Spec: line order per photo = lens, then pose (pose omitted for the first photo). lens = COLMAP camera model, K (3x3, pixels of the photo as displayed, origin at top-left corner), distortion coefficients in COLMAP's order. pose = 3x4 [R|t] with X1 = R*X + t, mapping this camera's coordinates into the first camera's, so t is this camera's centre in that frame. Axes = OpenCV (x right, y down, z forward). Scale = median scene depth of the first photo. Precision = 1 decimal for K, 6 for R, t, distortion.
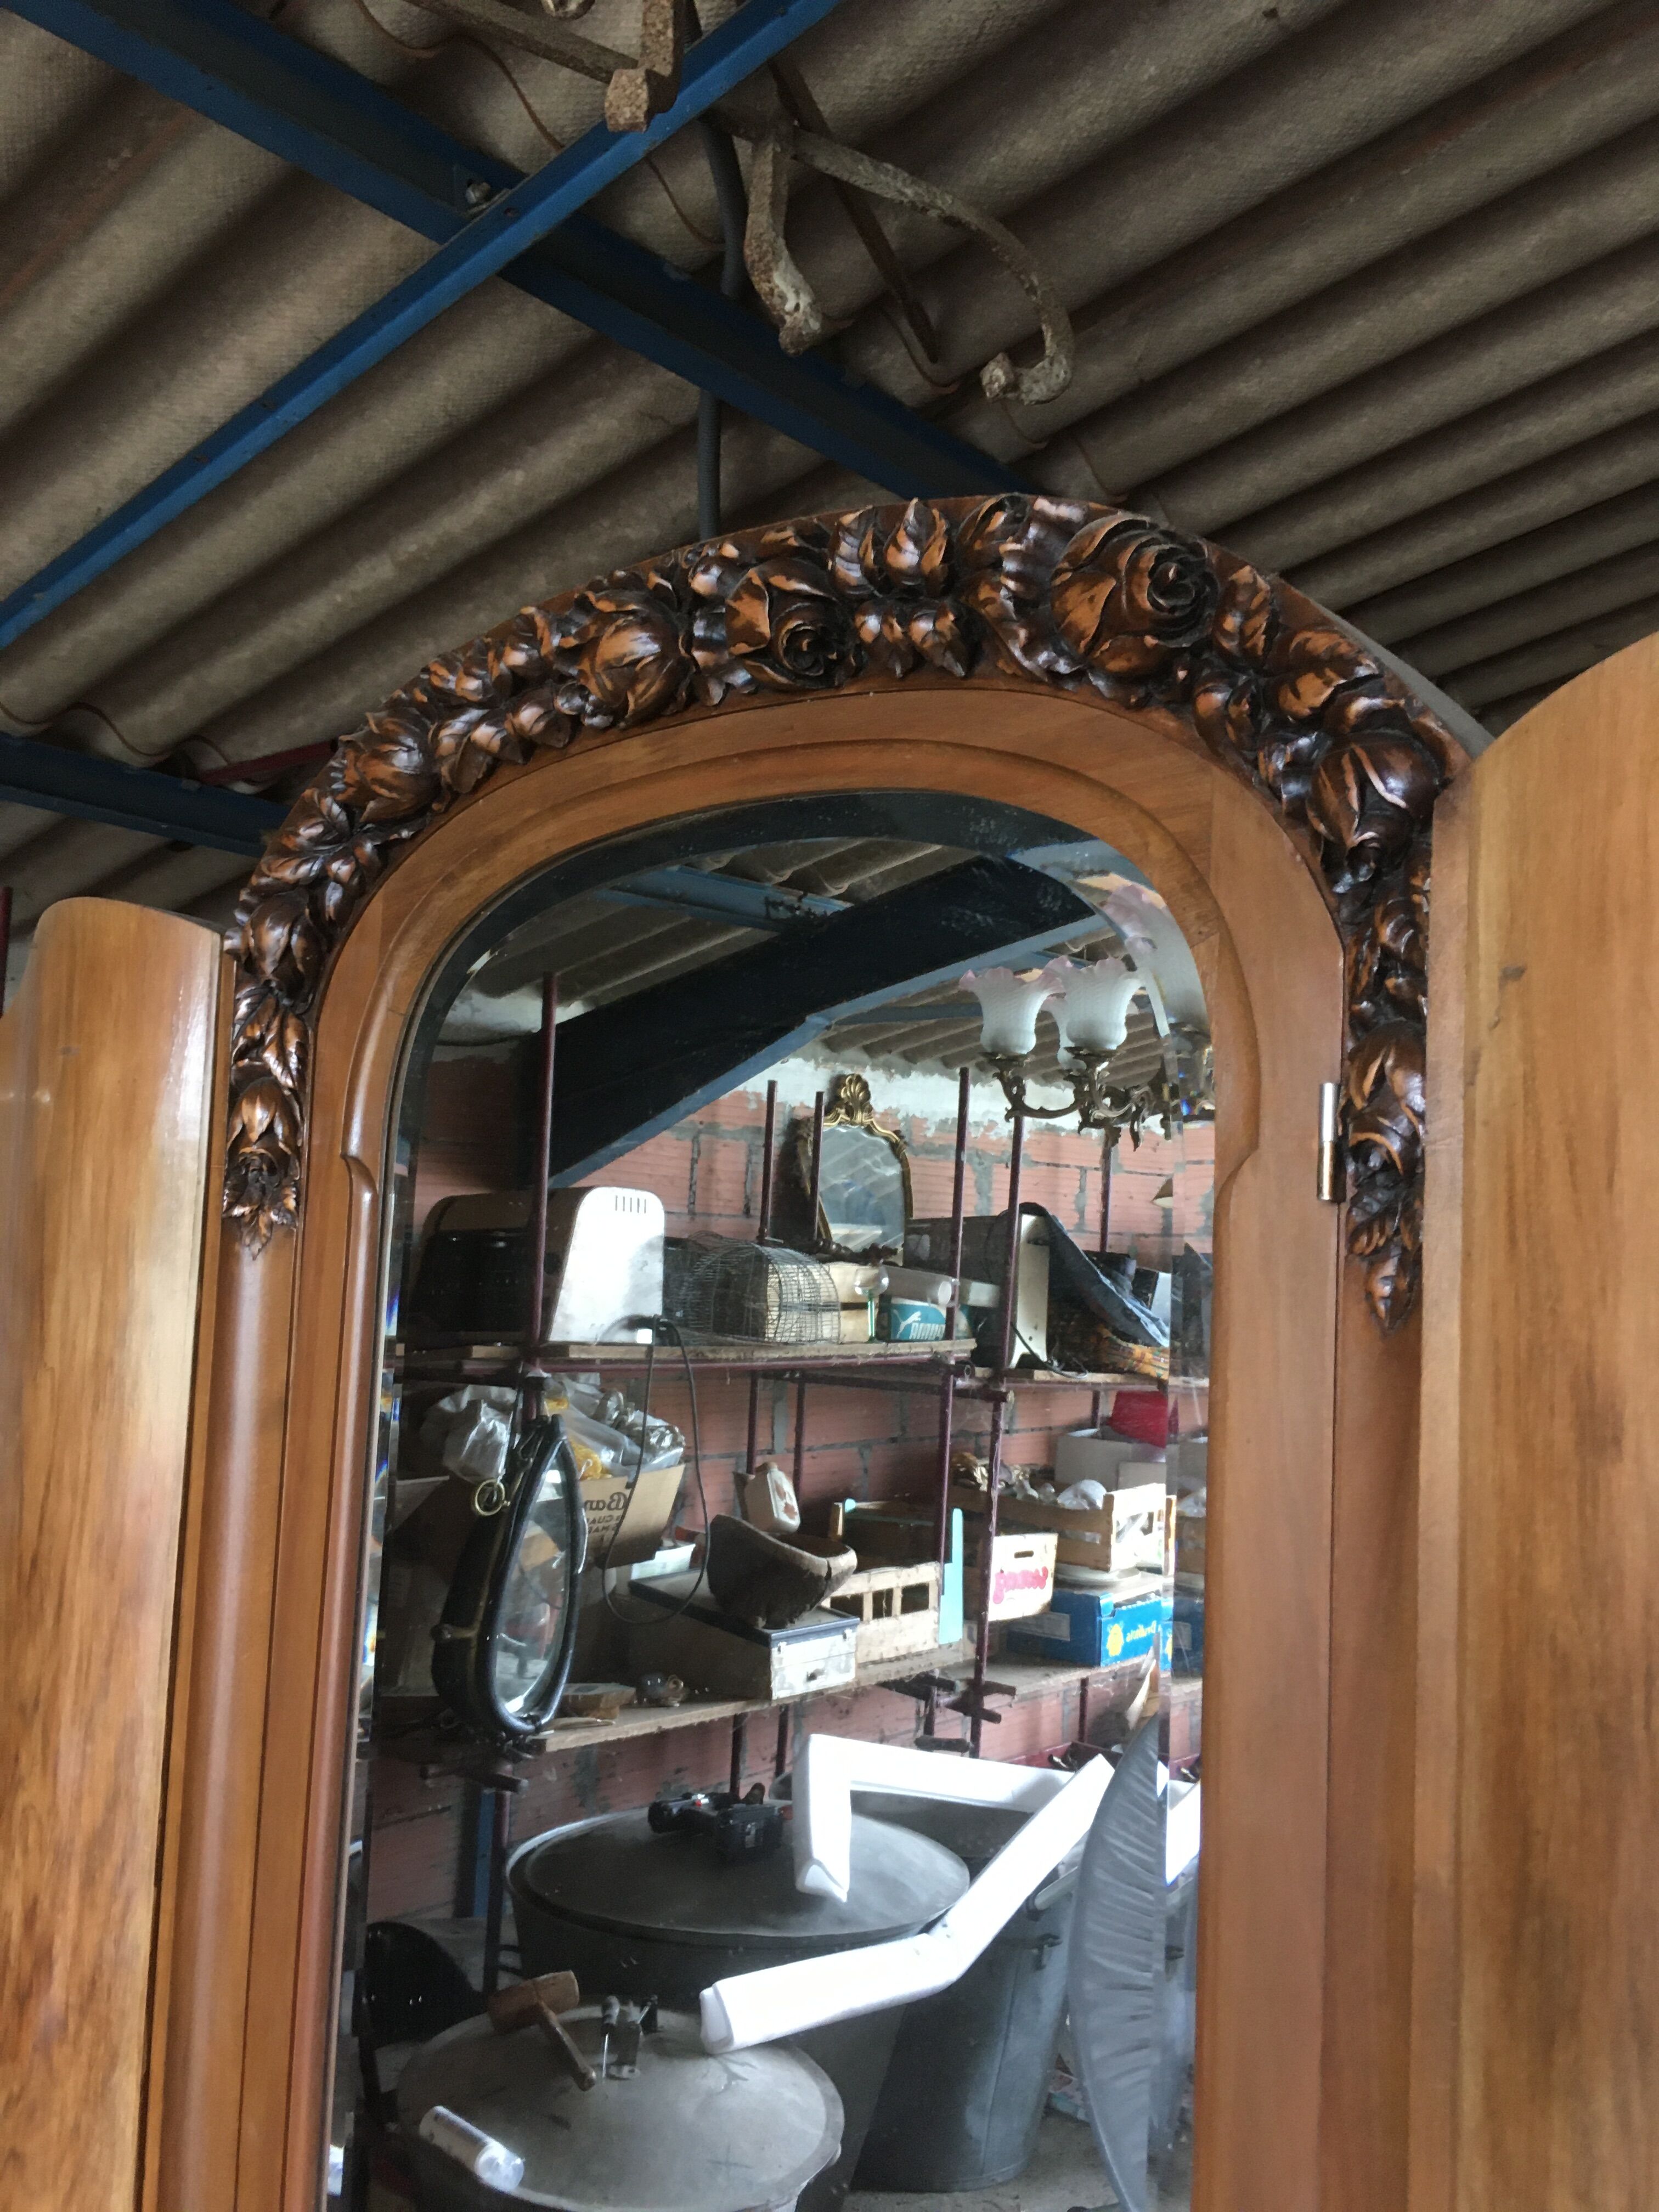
lens RADIAL K [[1884.3, 0, 842.8], [0, 1884.3, 1103.3], [0, 0, 1]] dist [0.078795, -0.138602]
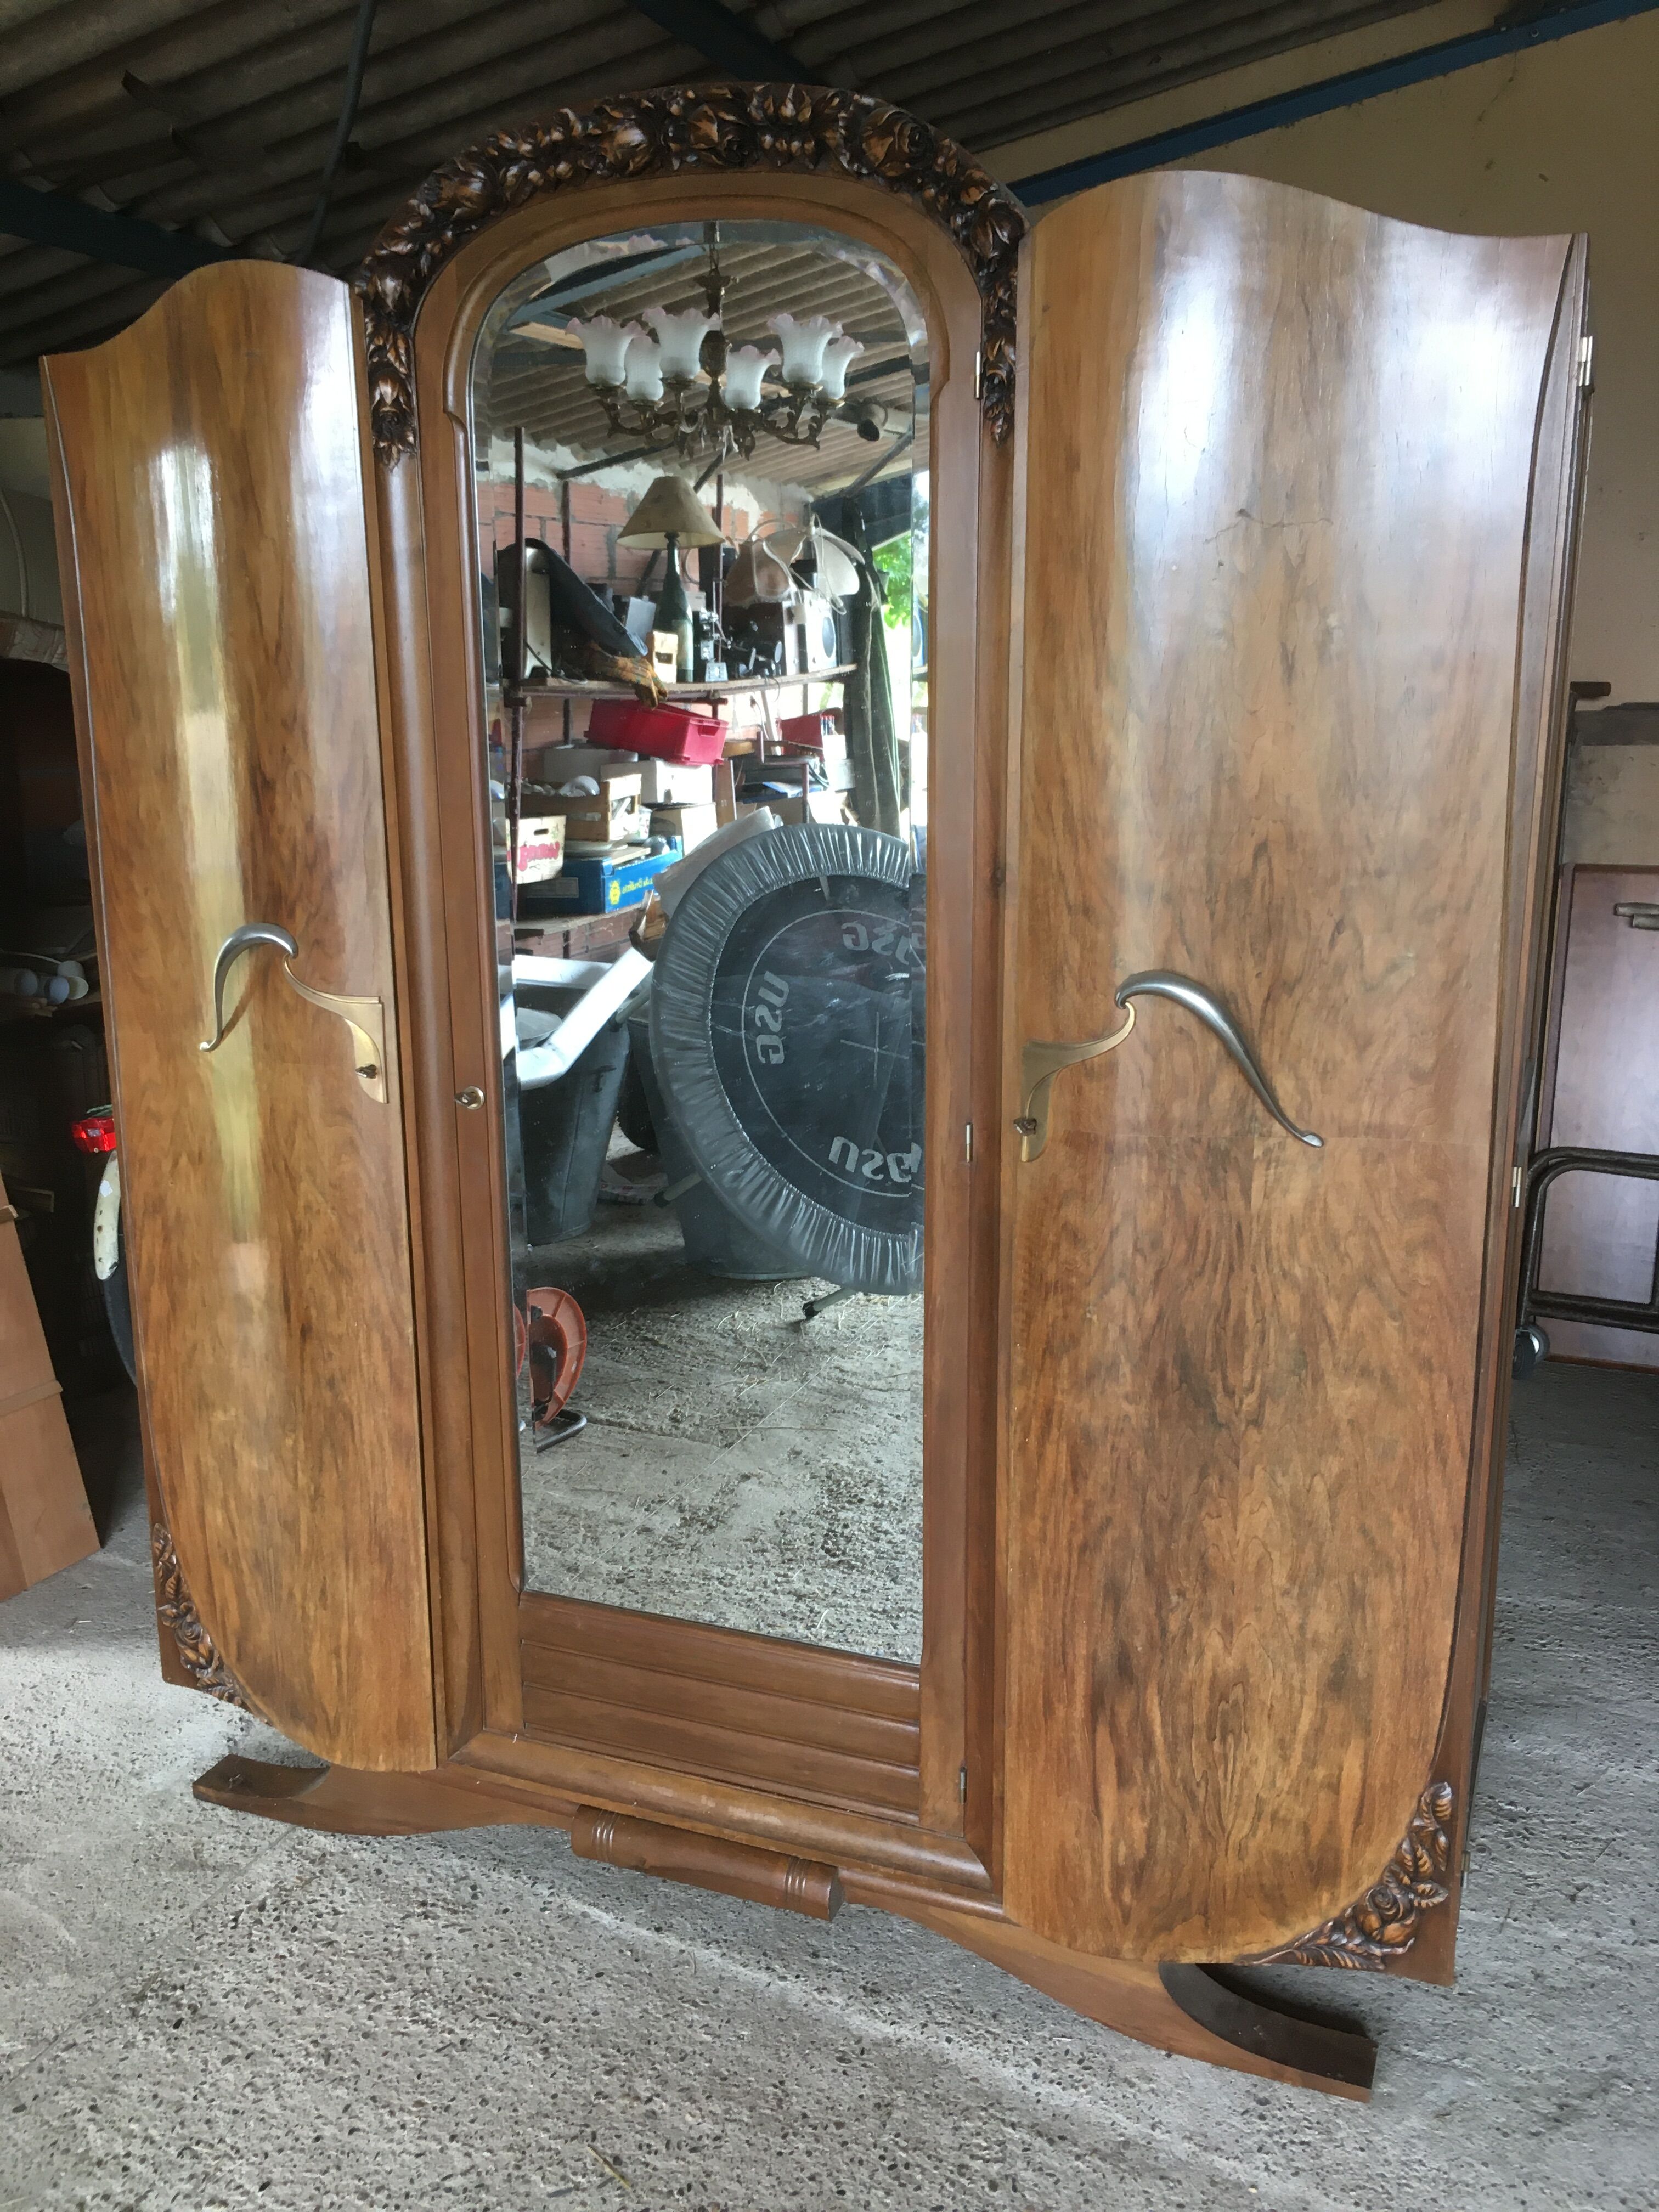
lens RADIAL K [[1902.4, 0, 835.3], [0, 1902.4, 1120.4], [0, 0, 1]] dist [0.084737, -0.147205]
pose [[0.941880, -0.118651, 0.314299, -0.606729], [0.015380, 0.949804, 0.312468, 0.111182], [-0.335597, -0.289473, 0.896426, -1.122301]]
